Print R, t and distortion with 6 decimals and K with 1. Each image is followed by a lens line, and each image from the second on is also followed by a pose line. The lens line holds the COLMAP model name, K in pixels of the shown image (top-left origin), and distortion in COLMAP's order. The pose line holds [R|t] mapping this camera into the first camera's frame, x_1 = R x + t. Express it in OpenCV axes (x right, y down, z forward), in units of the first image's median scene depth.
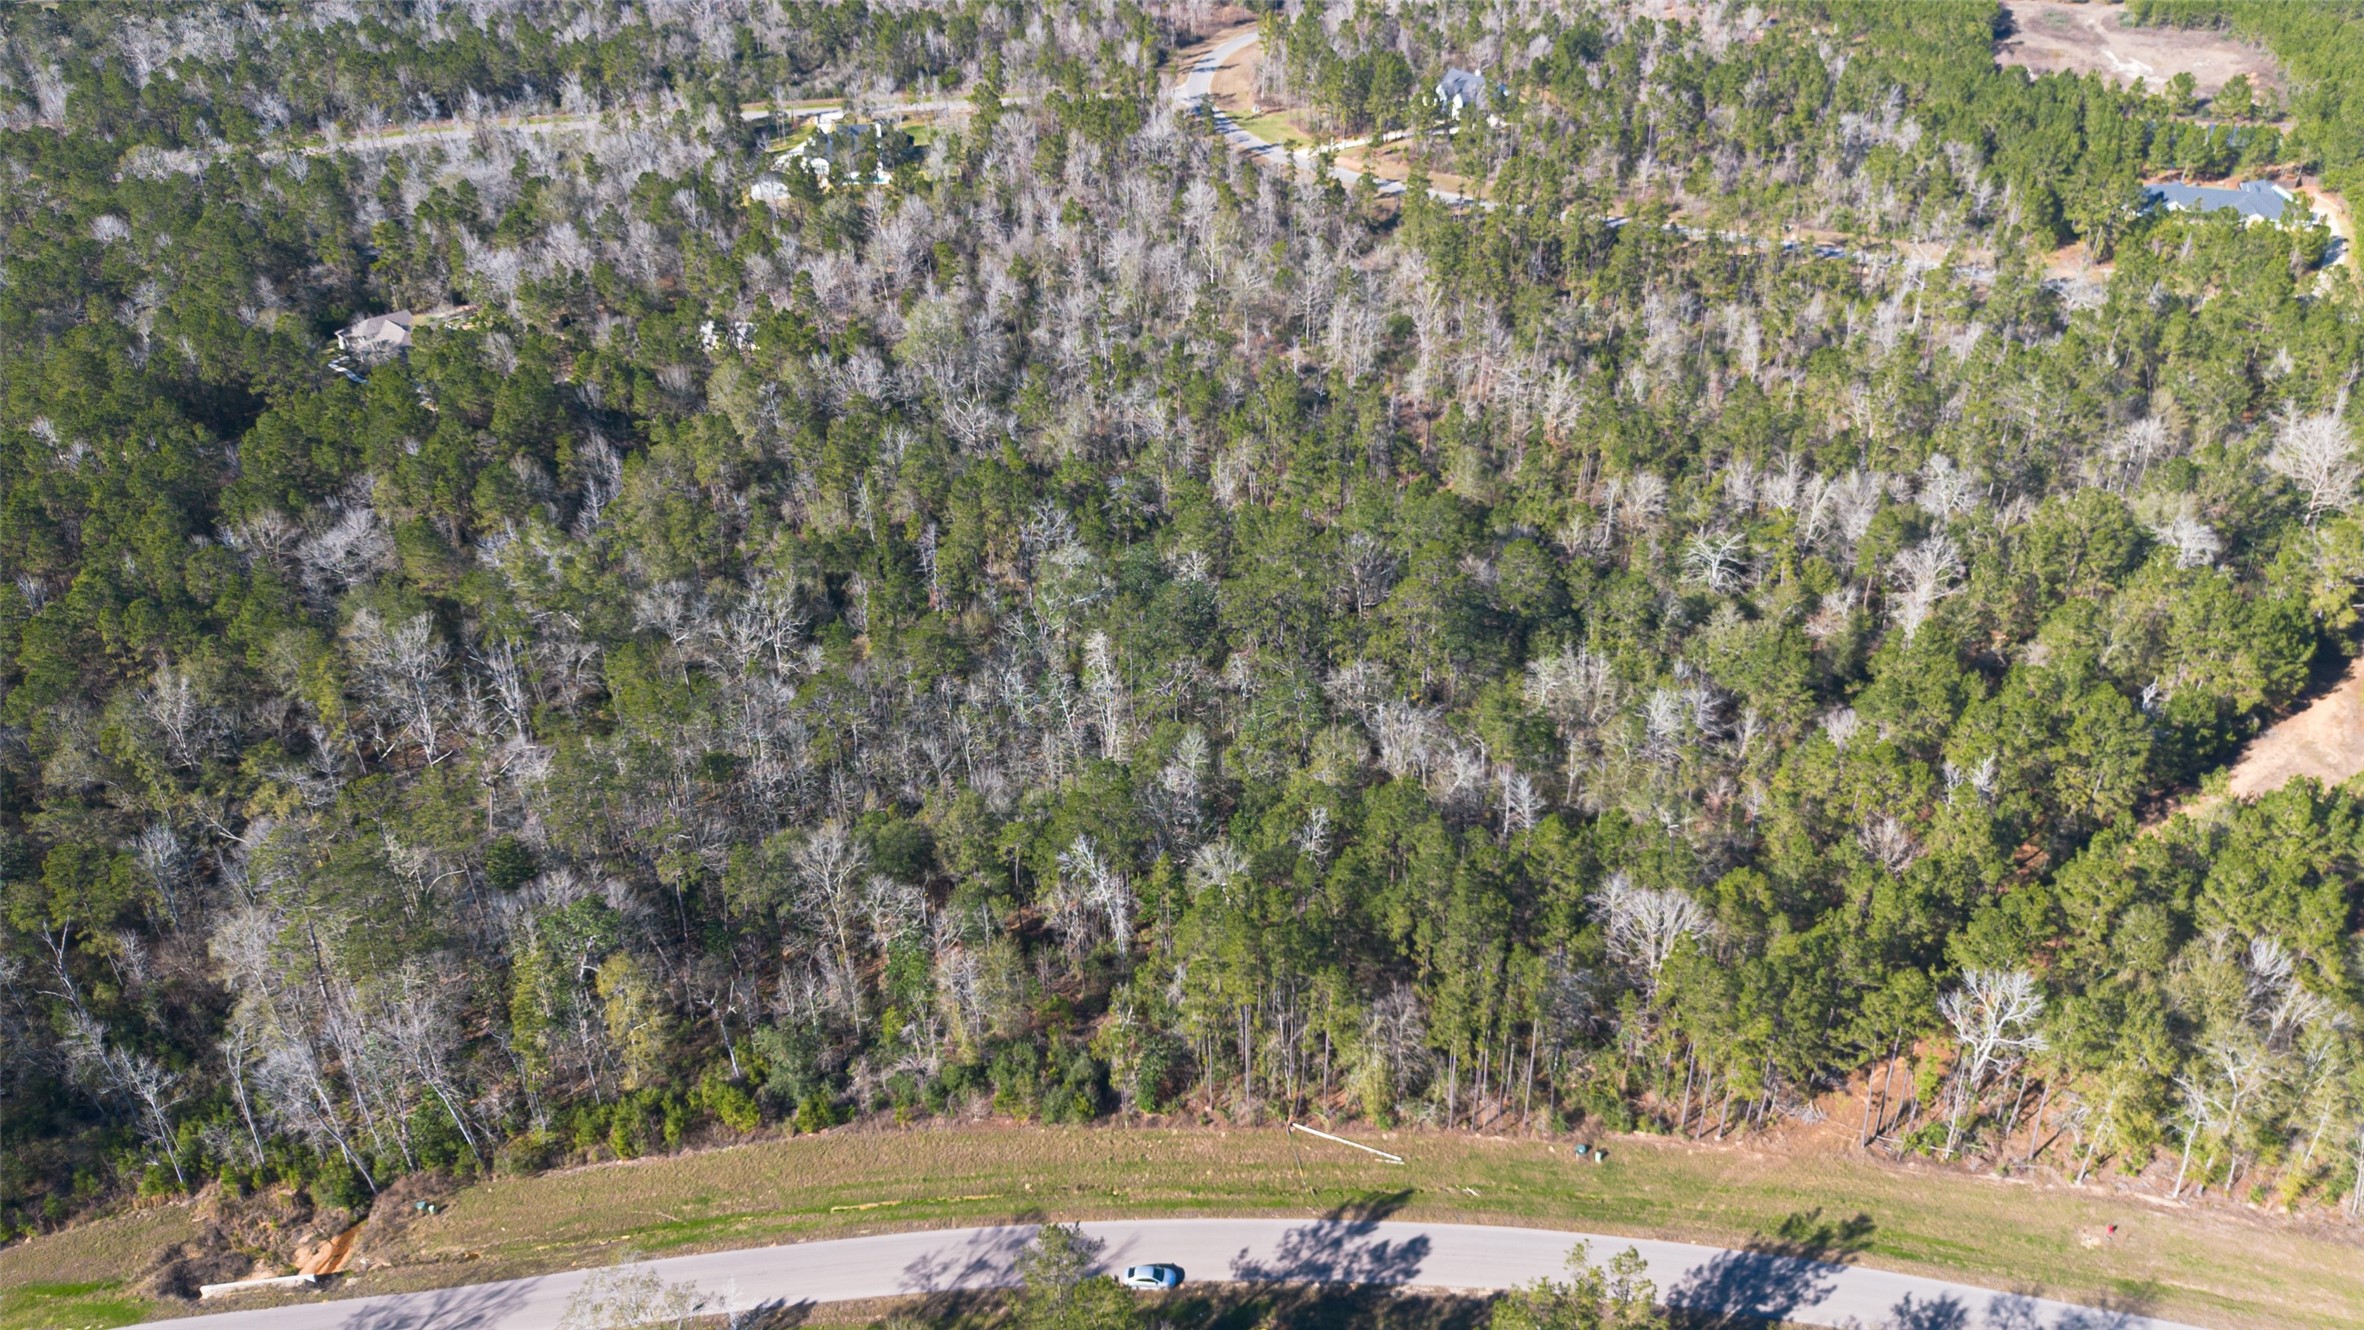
lens RADIAL K [[1673.3, 0, 1182.0], [0, 1673.3, 665.0], [0, 0, 1]] dist [0.059269, -0.052441]
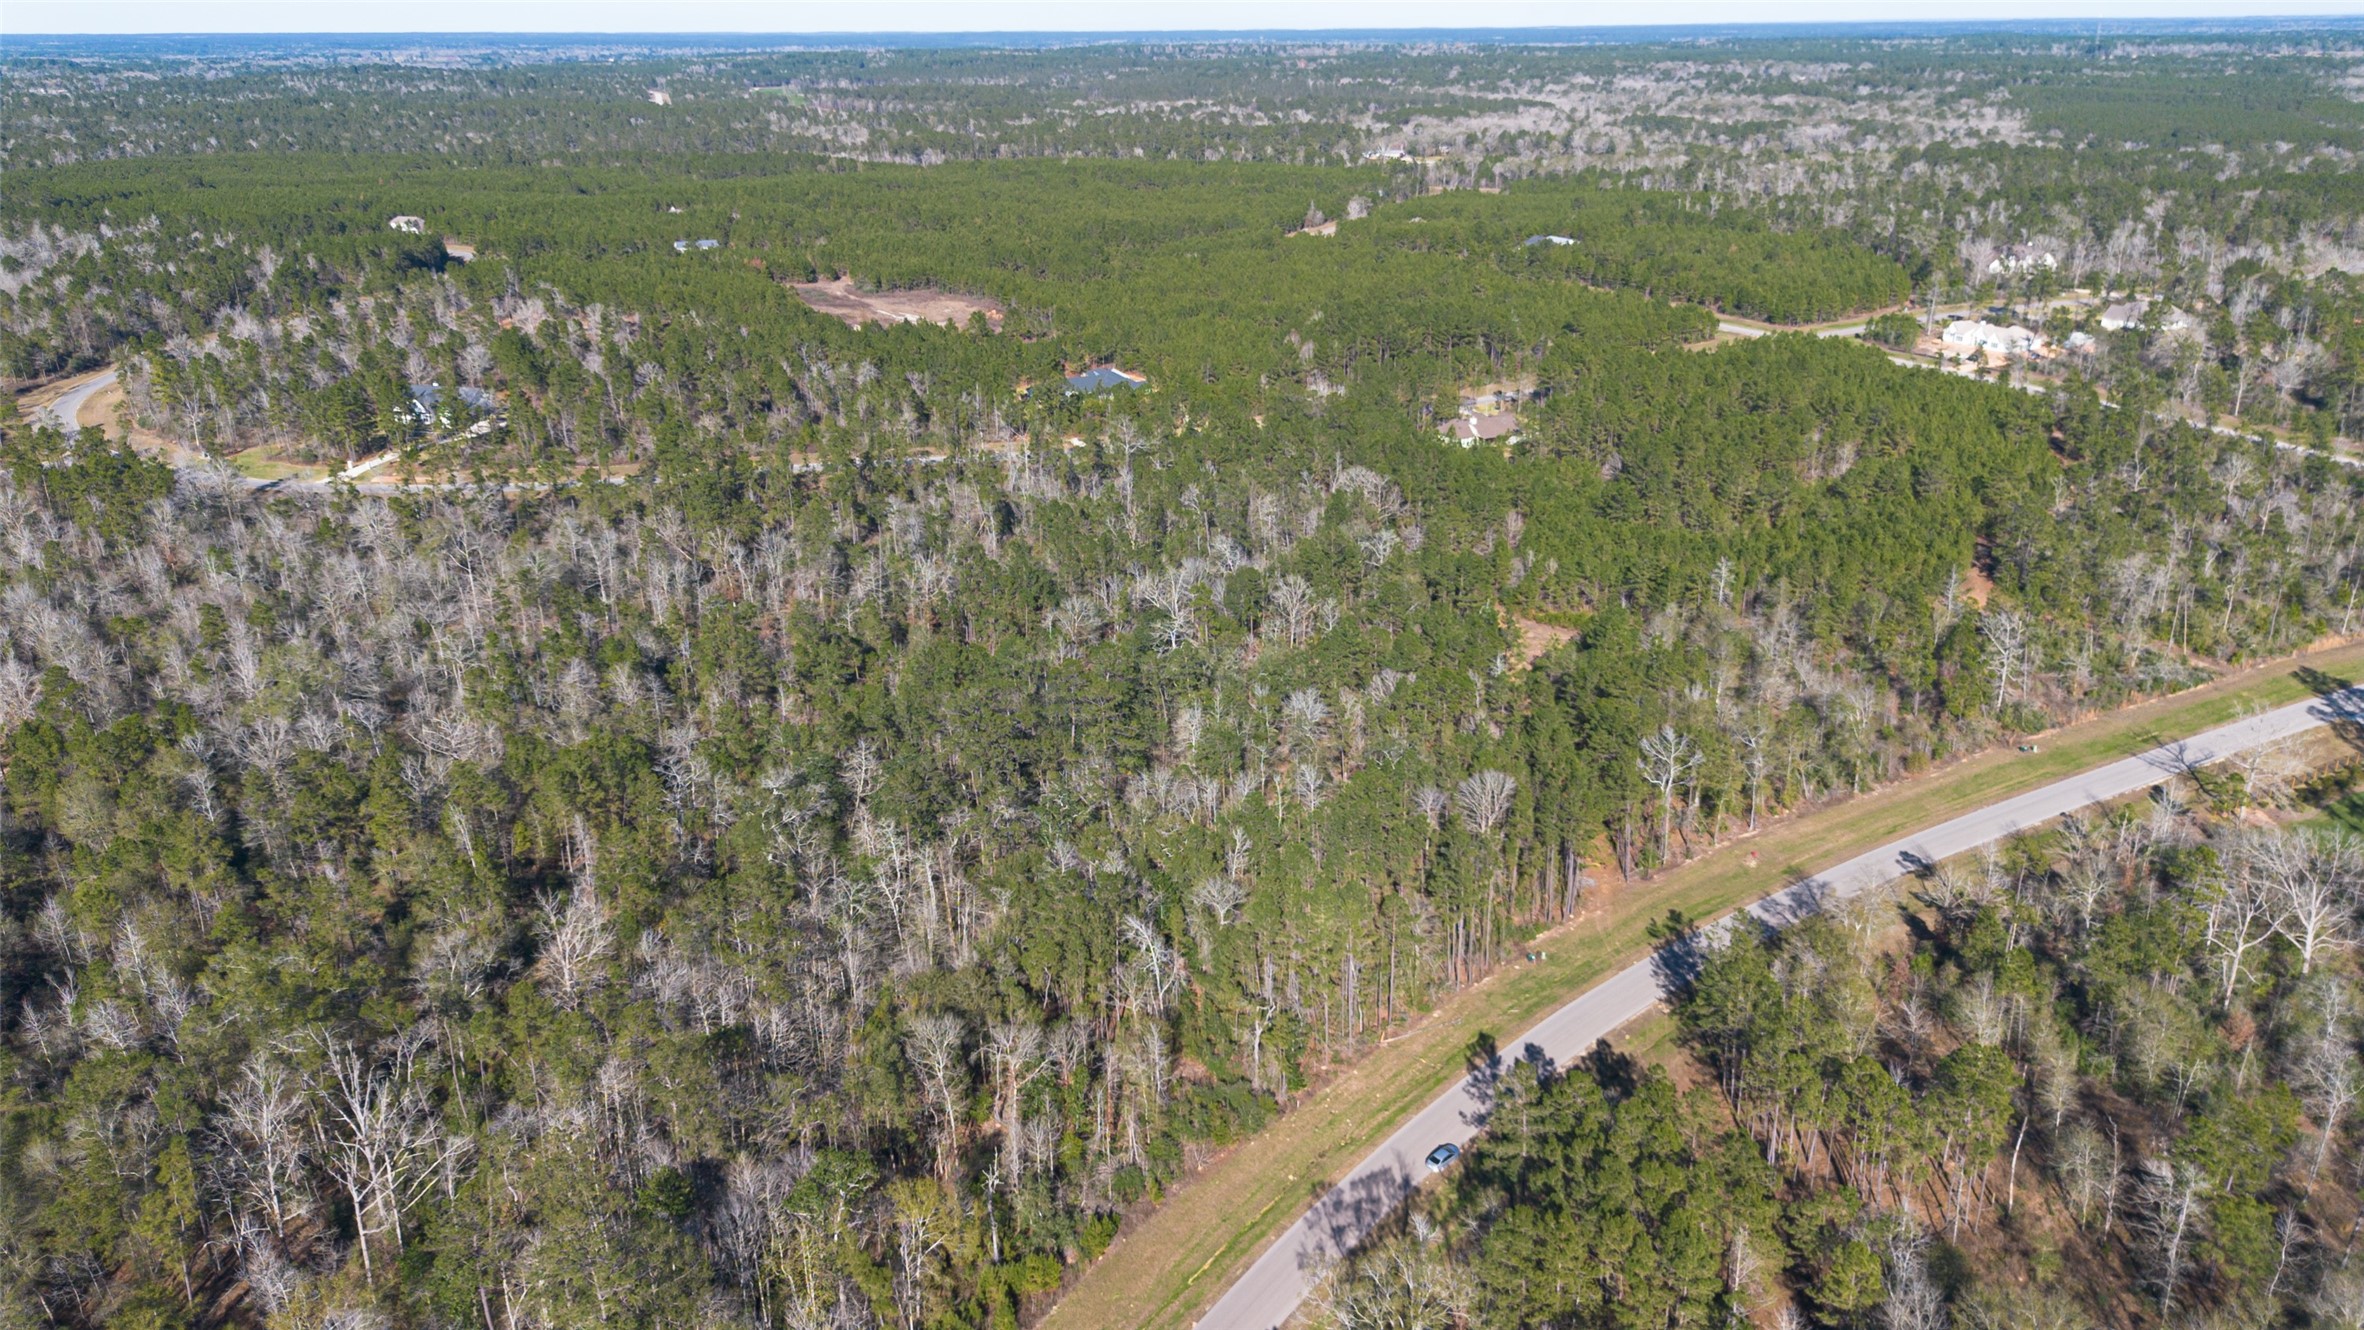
lens RADIAL K [[1673.3, 0, 1182.0], [0, 1673.3, 665.0], [0, 0, 1]] dist [0.059269, -0.052441]
pose [[0.654994, -0.259783, 0.709575, -0.638602], [0.385080, 0.922715, -0.017644, -0.016656], [-0.650152, 0.284799, 0.704409, 0.101160]]
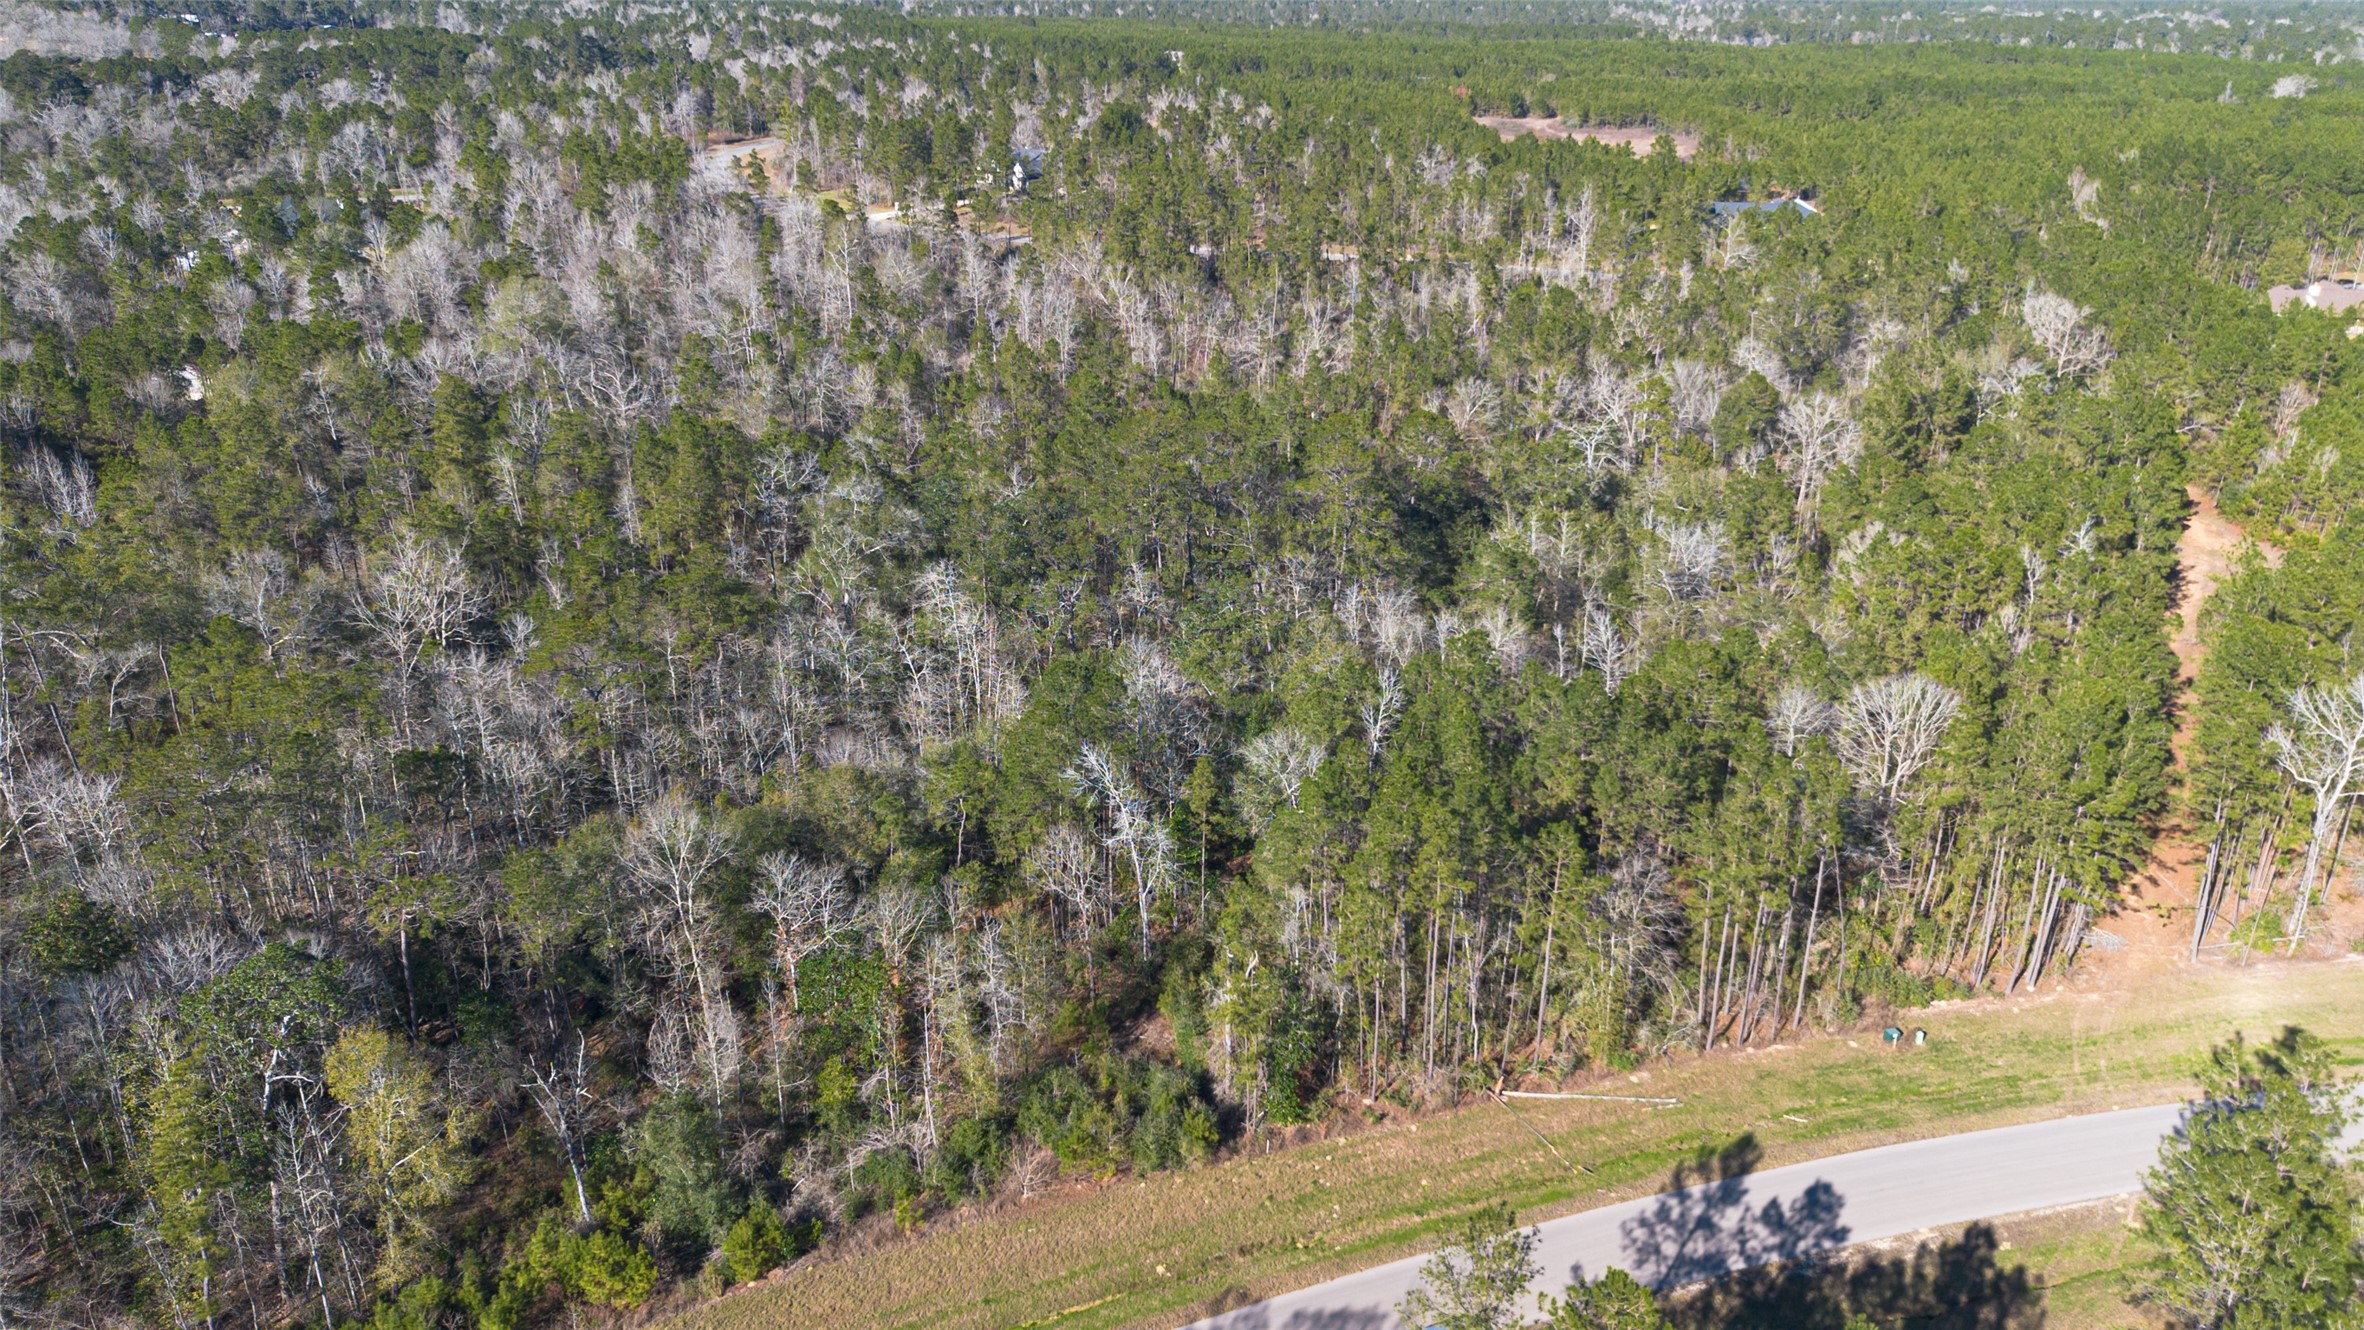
lens RADIAL K [[1673.3, 0, 1182.0], [0, 1673.3, 665.0], [0, 0, 1]] dist [0.059269, -0.052441]
pose [[0.937235, -0.111983, 0.330227, -0.192083], [0.157942, 0.980645, -0.115718, 0.123514], [-0.310876, 0.160612, 0.936782, 0.289994]]
